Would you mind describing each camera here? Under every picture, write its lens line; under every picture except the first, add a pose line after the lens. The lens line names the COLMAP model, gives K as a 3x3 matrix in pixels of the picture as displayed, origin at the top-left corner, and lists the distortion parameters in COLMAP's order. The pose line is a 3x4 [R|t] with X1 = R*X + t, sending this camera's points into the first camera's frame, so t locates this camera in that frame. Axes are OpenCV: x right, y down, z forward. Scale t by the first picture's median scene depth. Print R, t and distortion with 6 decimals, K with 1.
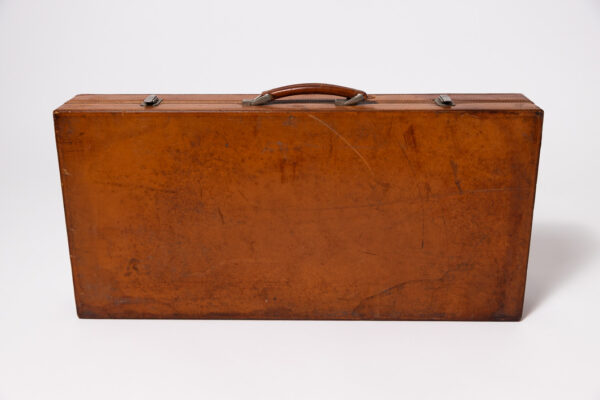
lens RADIAL K [[774.4, 0, 299.5], [0, 774.4, 200.8], [0, 0, 1]] dist [0.043307, 0.000000]
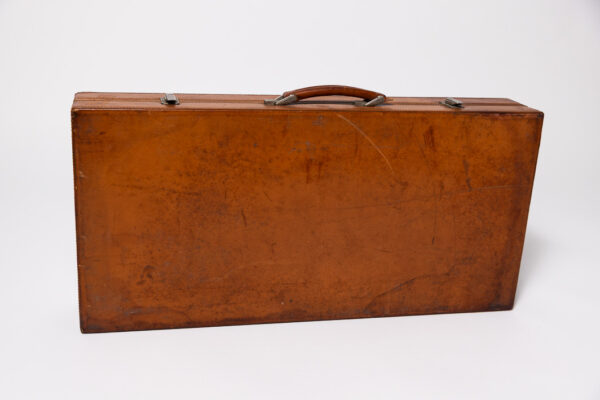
lens RADIAL K [[774.4, 0, 303.5], [0, 774.4, 196.5], [0, 0, 1]] dist [0.043307, 0.000000]
pose [[0.966102, -0.017724, 0.257551, -0.281023], [0.022549, 0.999621, -0.015791, 0.009698], [-0.257174, 0.021063, 0.966136, 0.038820]]
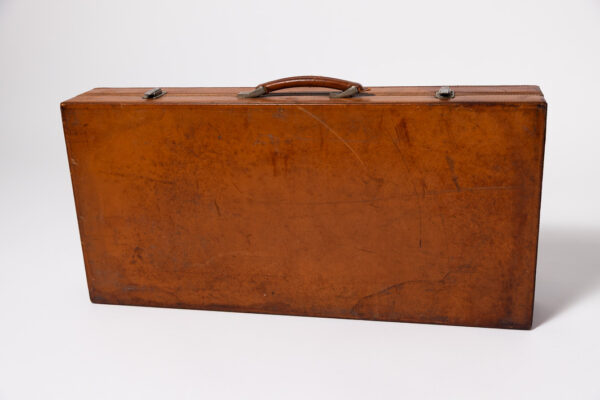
lens RADIAL K [[774.4, 0, 299.5], [0, 774.4, 203.2], [0, 0, 1]] dist [0.043307, 0.000000]
pose [[0.980485, 0.025661, -0.194911, 0.200992], [-0.025730, 0.999667, 0.002180, 0.008503], [0.194902, 0.002878, 0.980819, 0.033329]]
